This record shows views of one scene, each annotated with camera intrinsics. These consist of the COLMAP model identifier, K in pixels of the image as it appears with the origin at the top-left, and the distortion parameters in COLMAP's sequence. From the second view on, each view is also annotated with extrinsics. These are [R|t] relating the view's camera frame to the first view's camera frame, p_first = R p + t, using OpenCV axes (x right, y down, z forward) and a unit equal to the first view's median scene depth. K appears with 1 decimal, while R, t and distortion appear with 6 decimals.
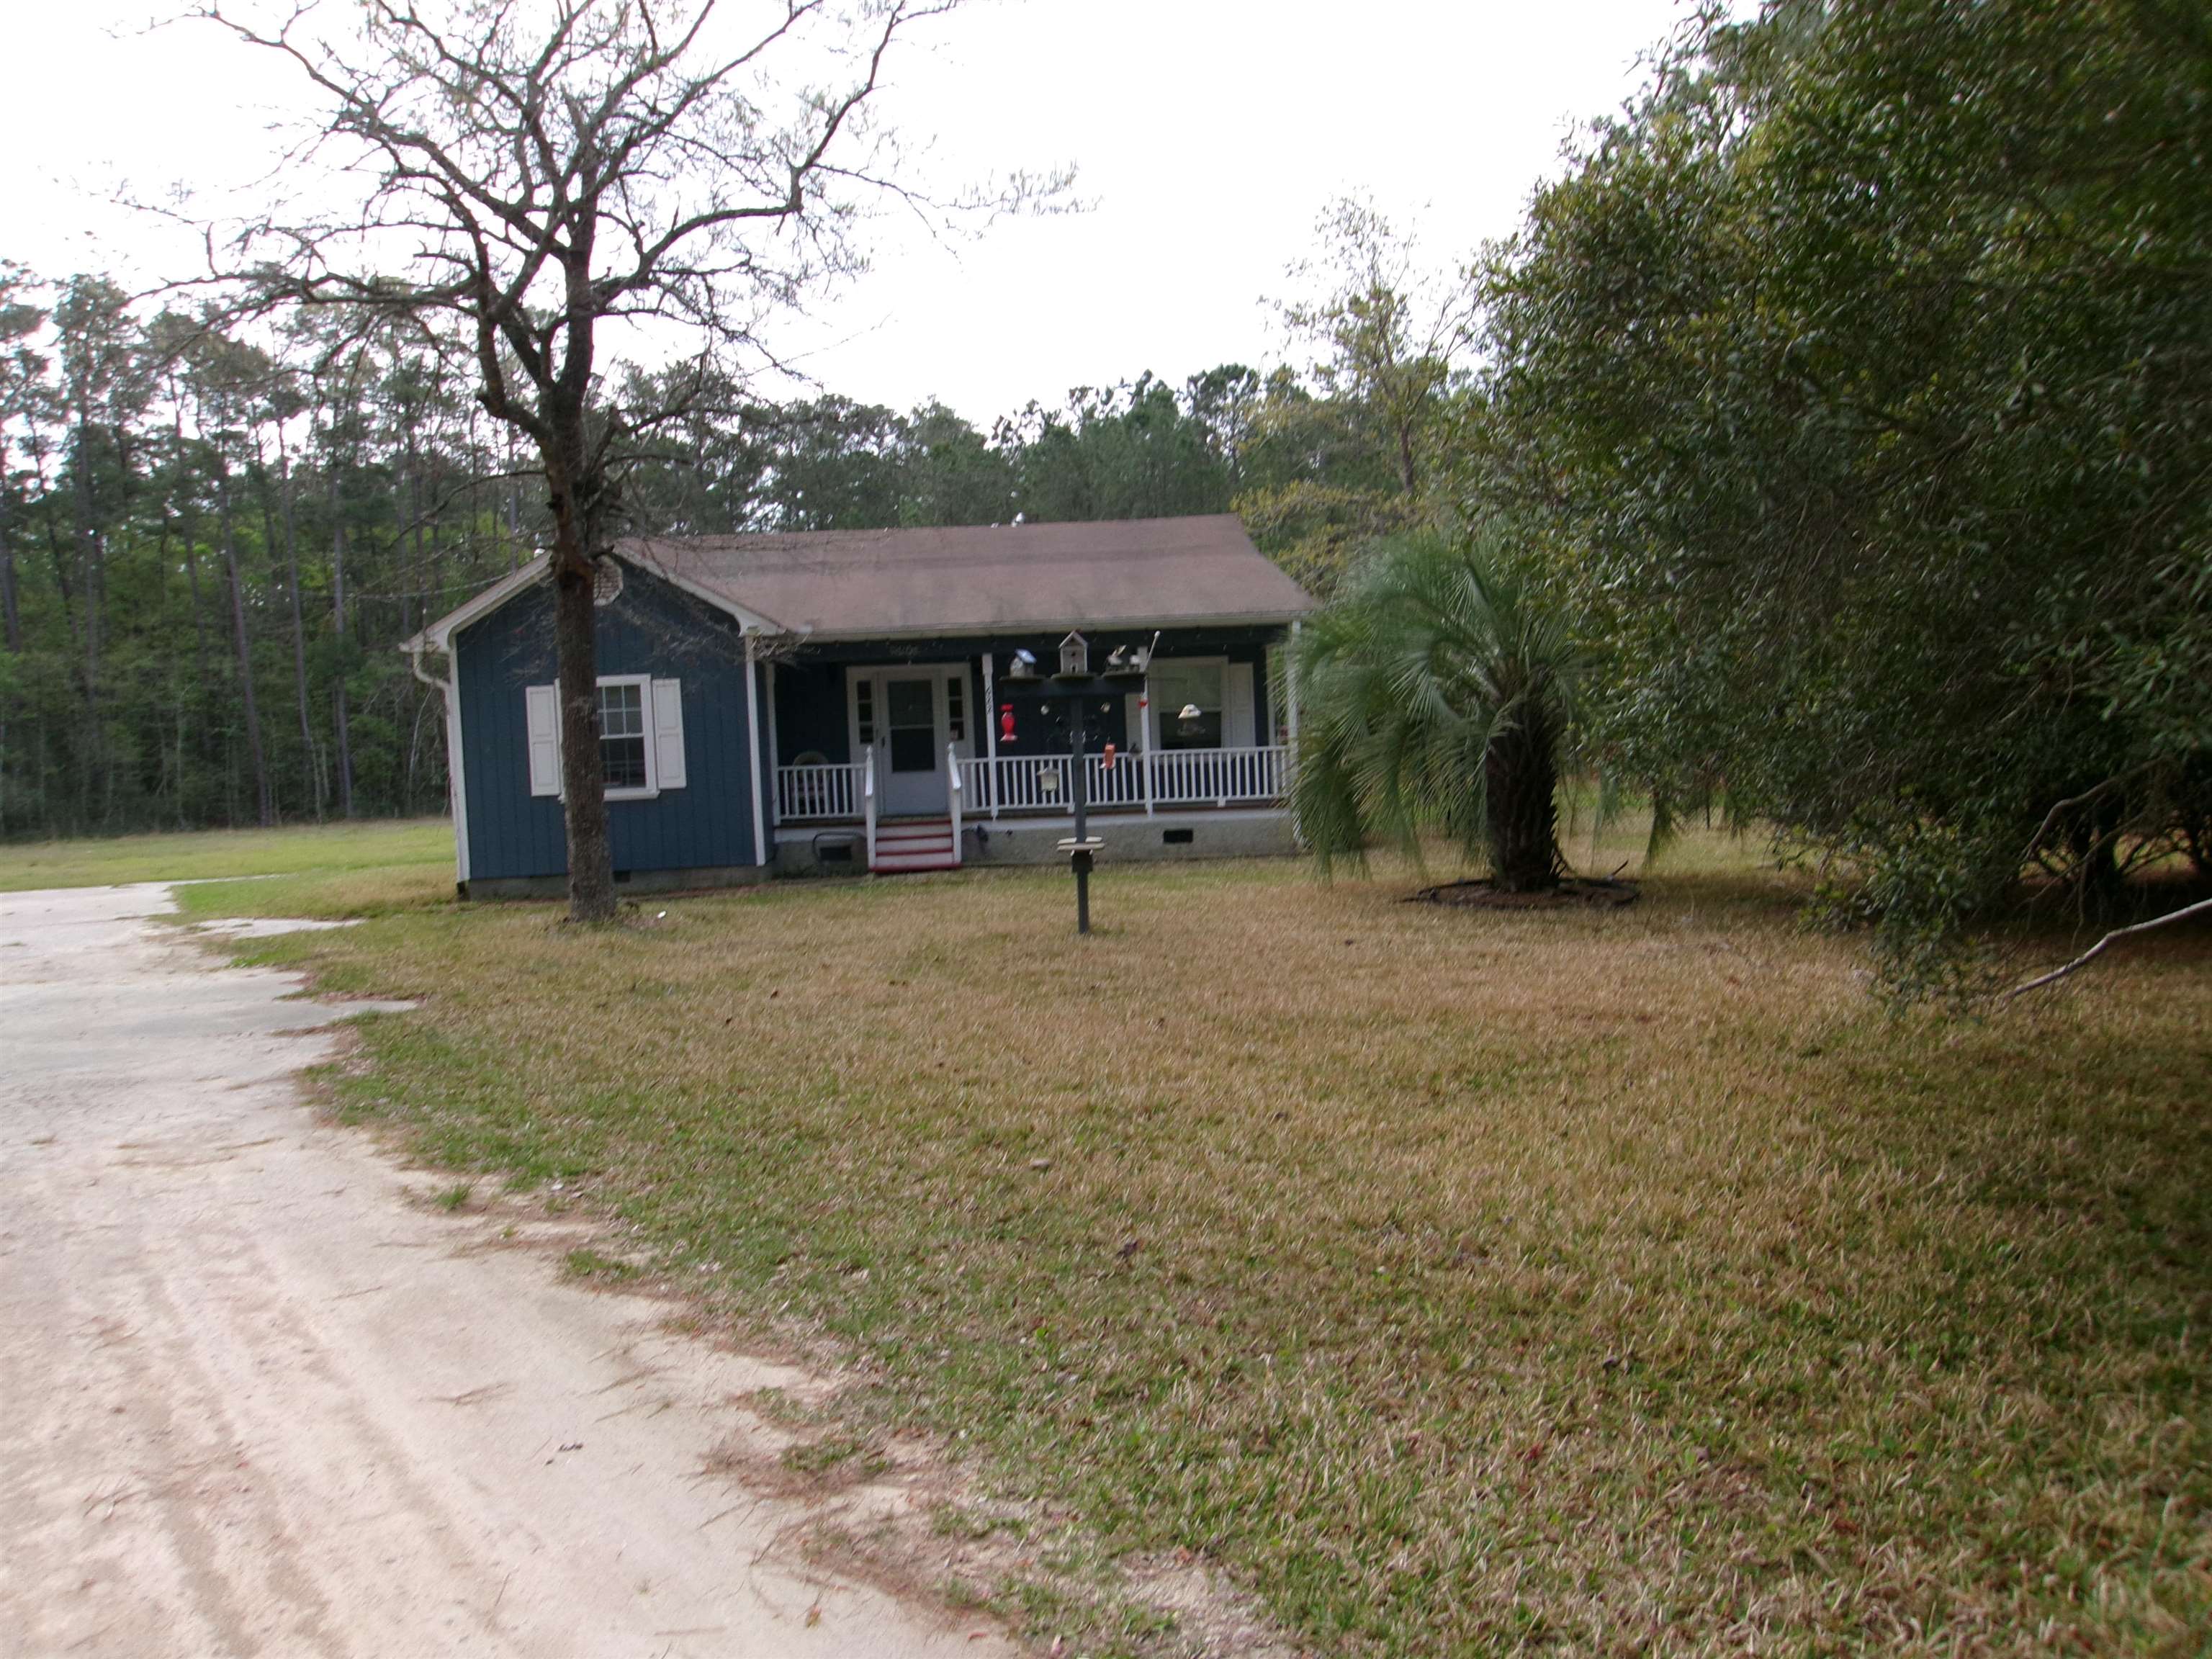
lens RADIAL K [[1753.4, 0, 1106.0], [0, 1753.4, 829.5], [0, 0, 1]] dist [0.003769, 0.006406]
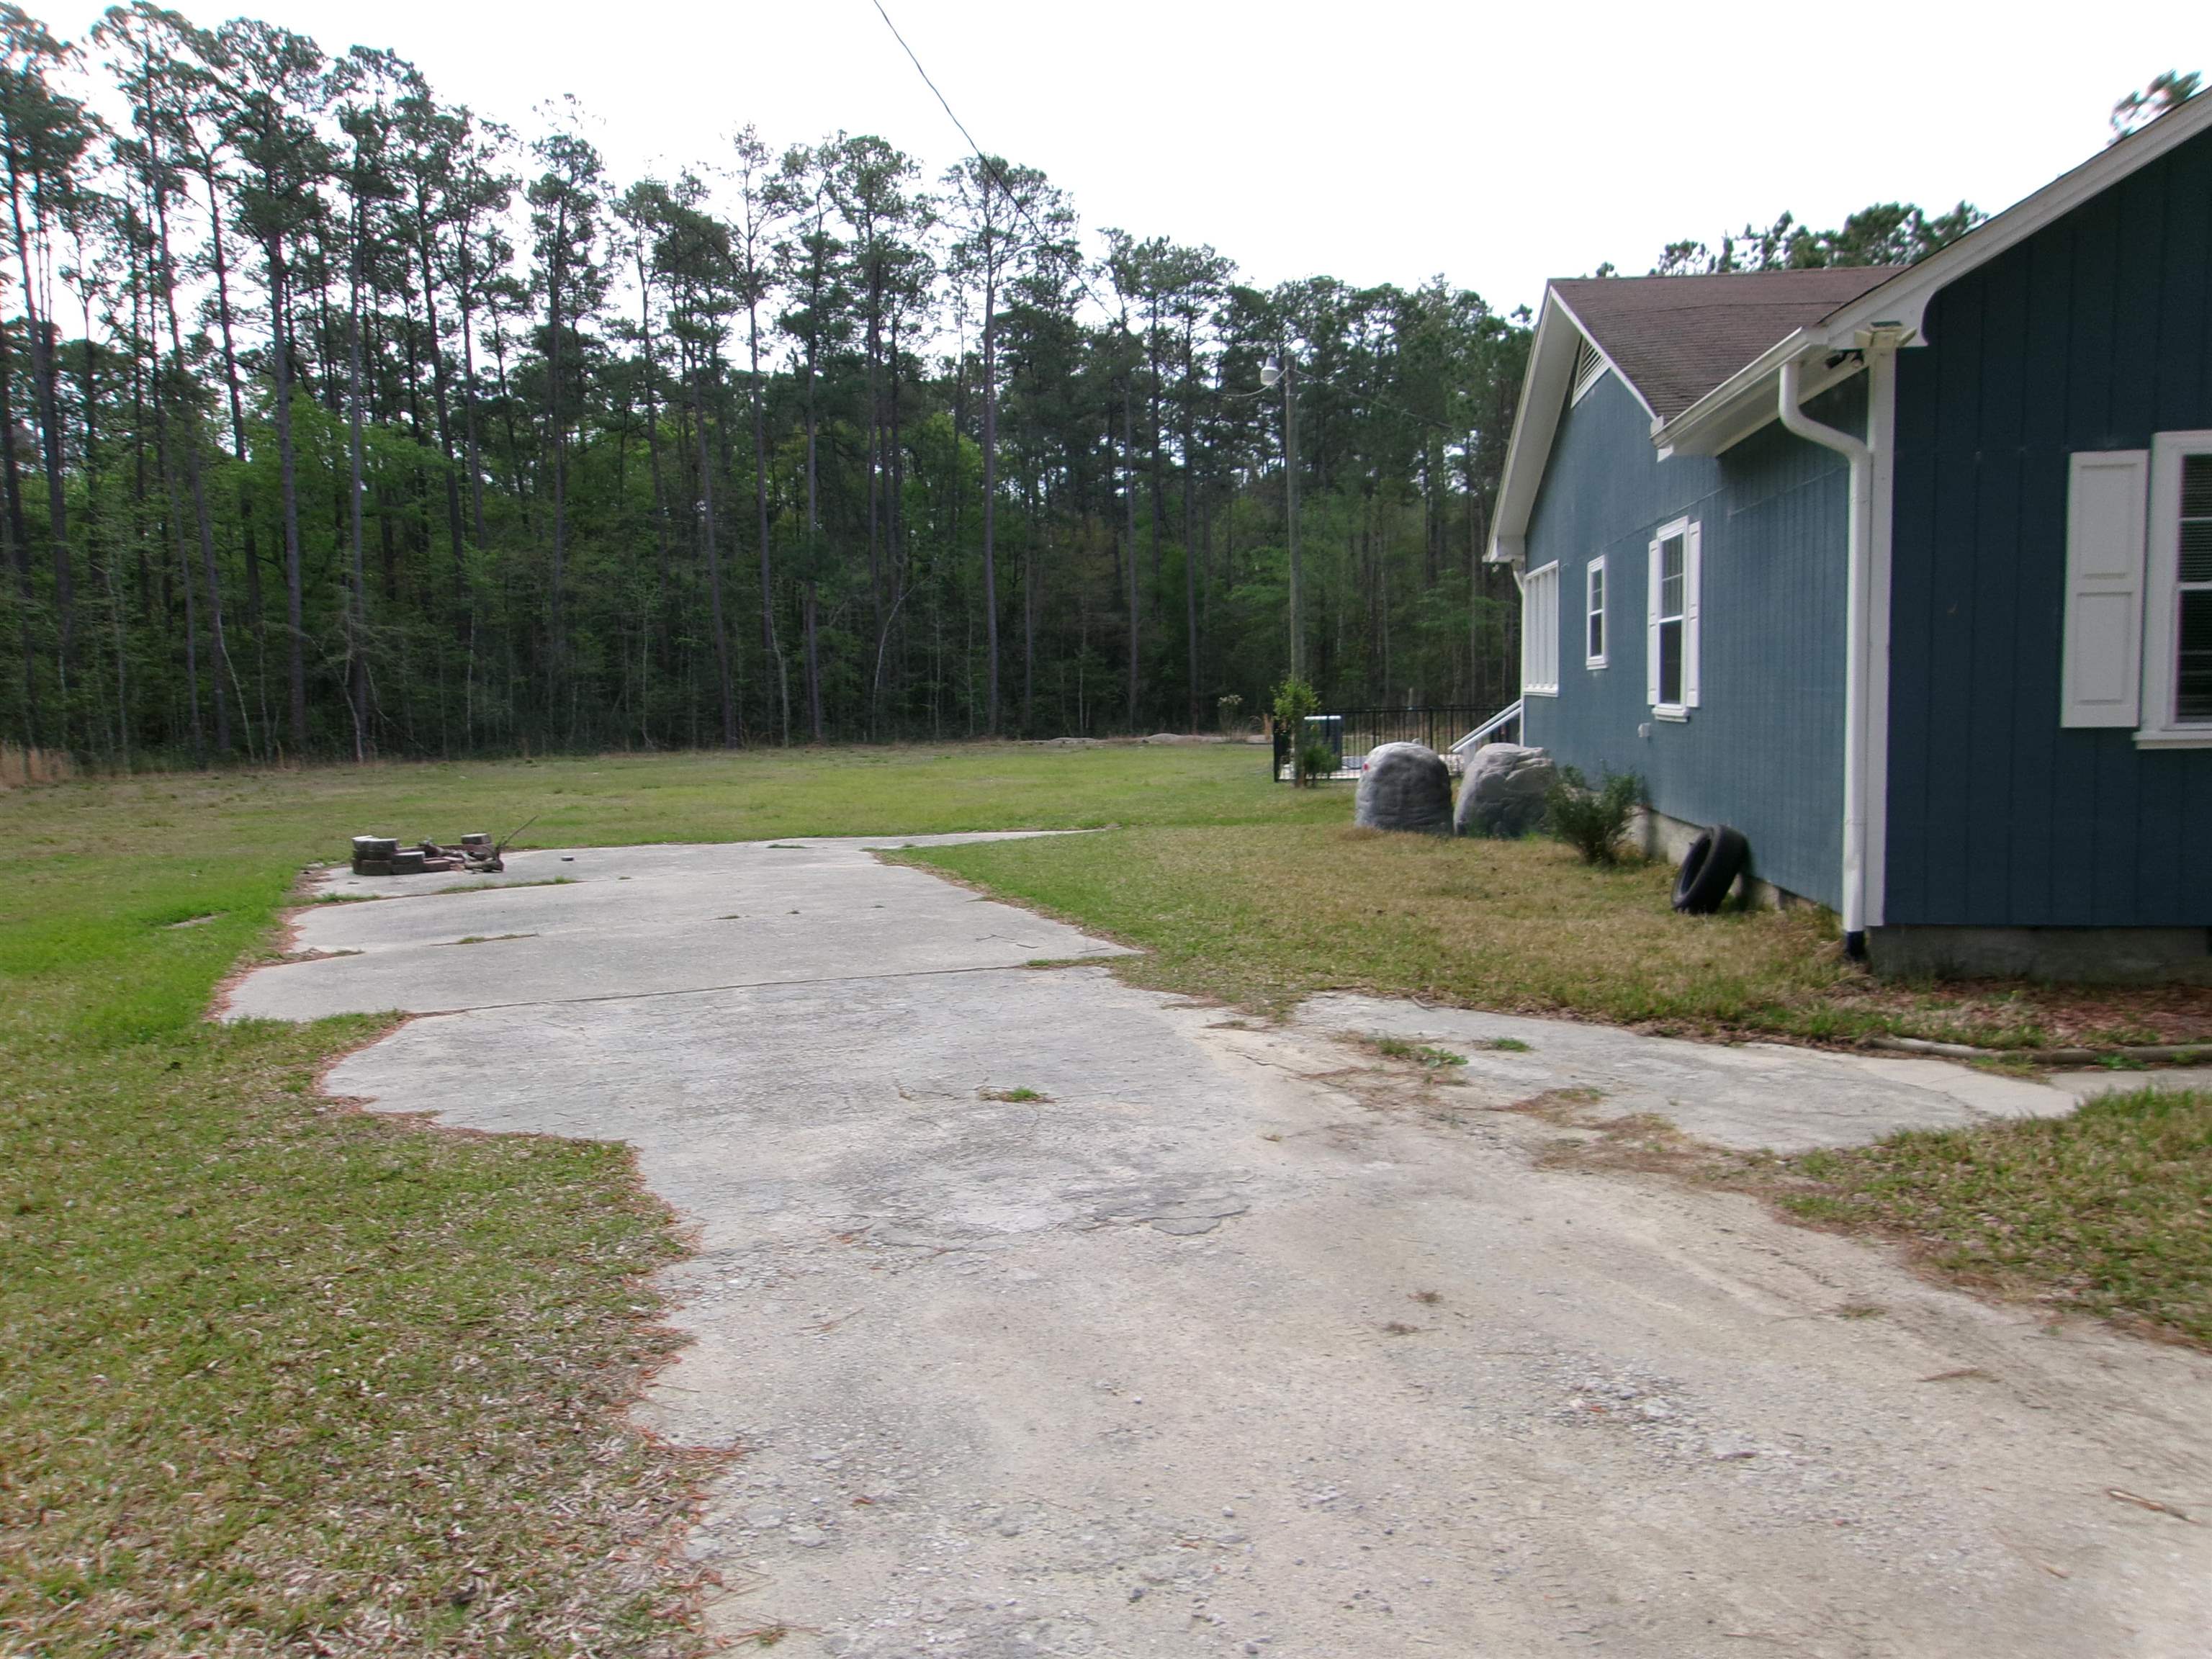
lens RADIAL K [[1780.3, 0, 1106.0], [0, 1780.3, 829.5], [0, 0, 1]] dist [-0.030728, 0.001625]
pose [[0.980967, 0.041965, -0.189587, -0.415713], [-0.035561, 0.998680, 0.037058, -0.003171], [0.190892, -0.029611, 0.981164, 0.511641]]
